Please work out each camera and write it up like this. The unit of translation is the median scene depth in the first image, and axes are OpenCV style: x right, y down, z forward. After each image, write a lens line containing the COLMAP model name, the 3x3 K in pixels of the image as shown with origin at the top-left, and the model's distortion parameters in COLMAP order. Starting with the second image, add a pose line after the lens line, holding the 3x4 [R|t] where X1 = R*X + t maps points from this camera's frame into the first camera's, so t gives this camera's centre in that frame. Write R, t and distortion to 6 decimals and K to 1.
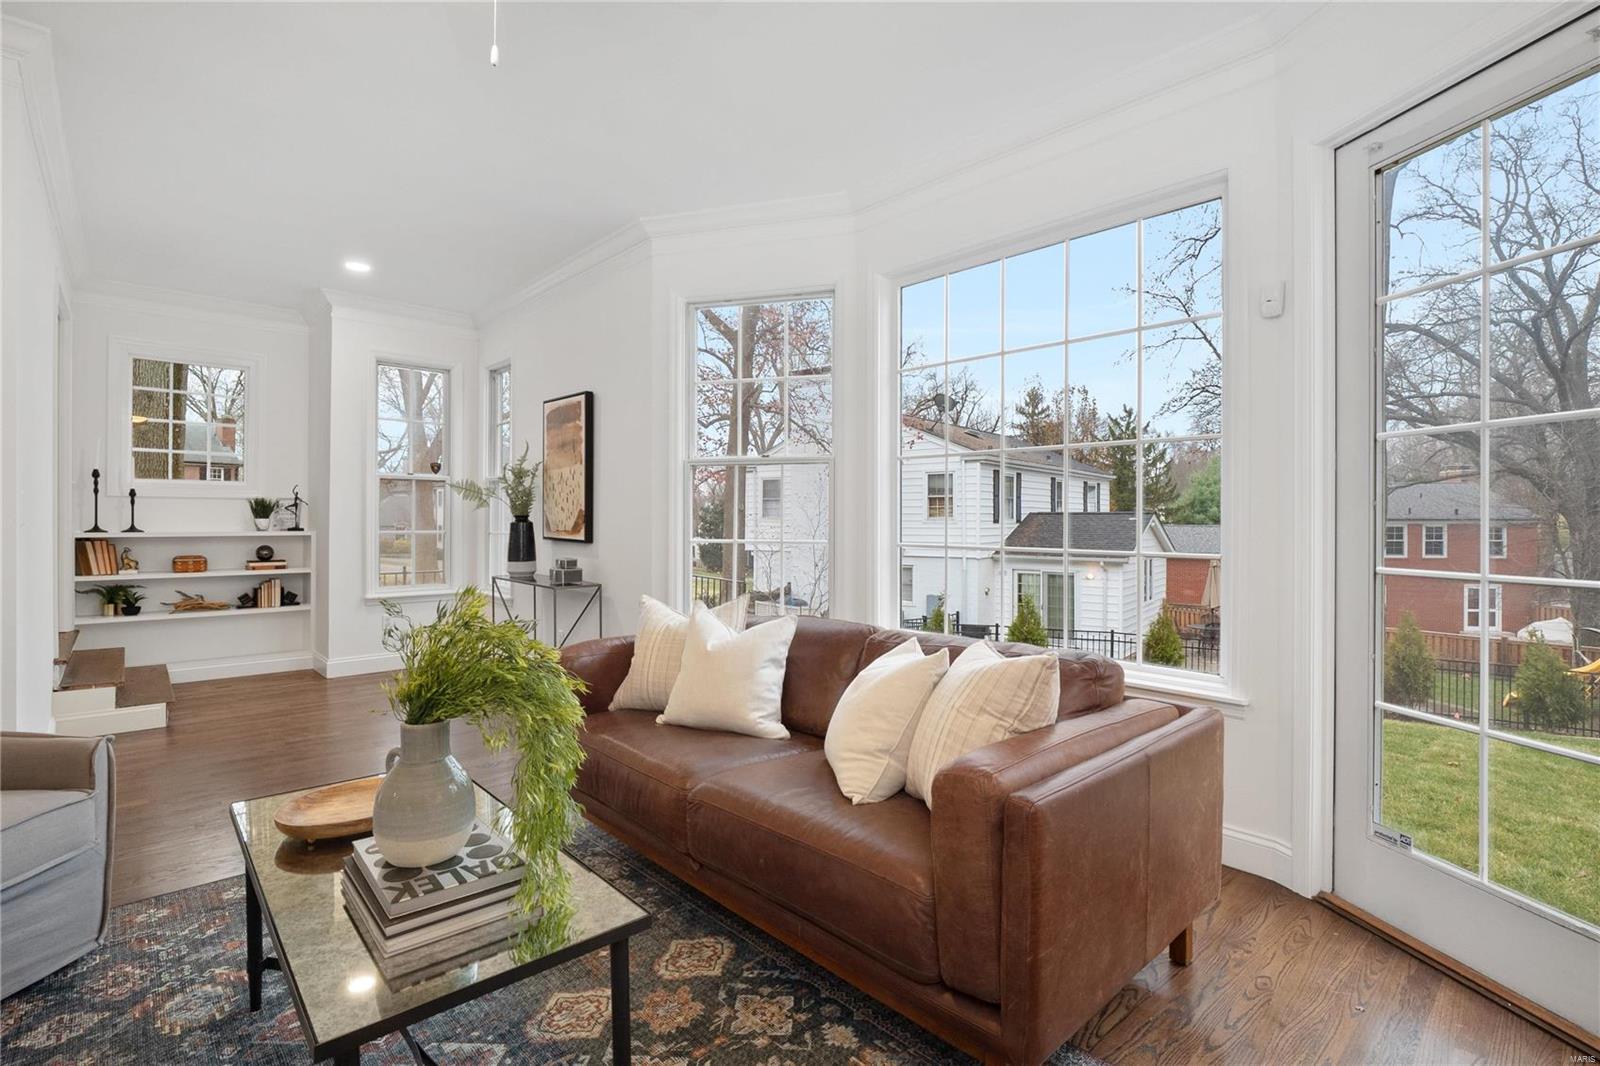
lens RADIAL K [[752.5, 0, 801.7], [0, 752.5, 521.4], [0, 0, 1]] dist [-0.002377, -0.000780]
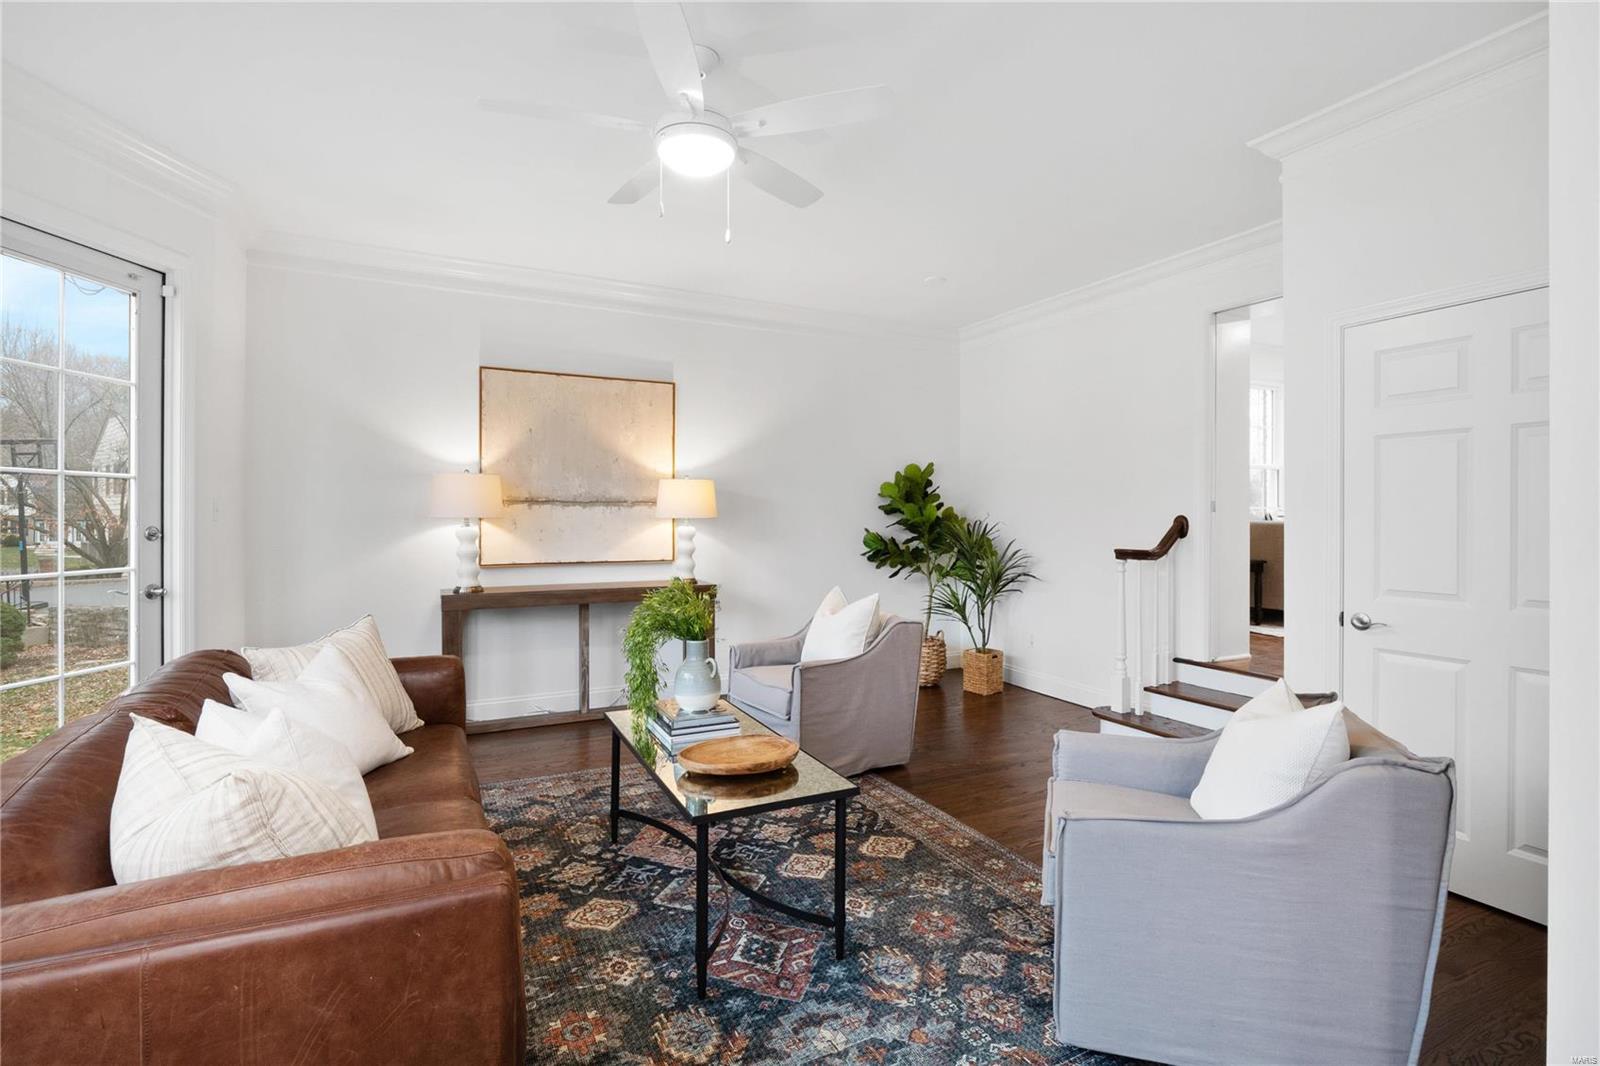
lens RADIAL K [[752.5, 0, 801.7], [0, 752.5, 521.4], [0, 0, 1]] dist [-0.002377, -0.000780]
pose [[-0.961115, -0.006061, 0.276083, -1.016113], [-0.006440, 0.999979, -0.000466, -0.039314], [-0.276074, -0.002226, -0.961134, 2.208266]]
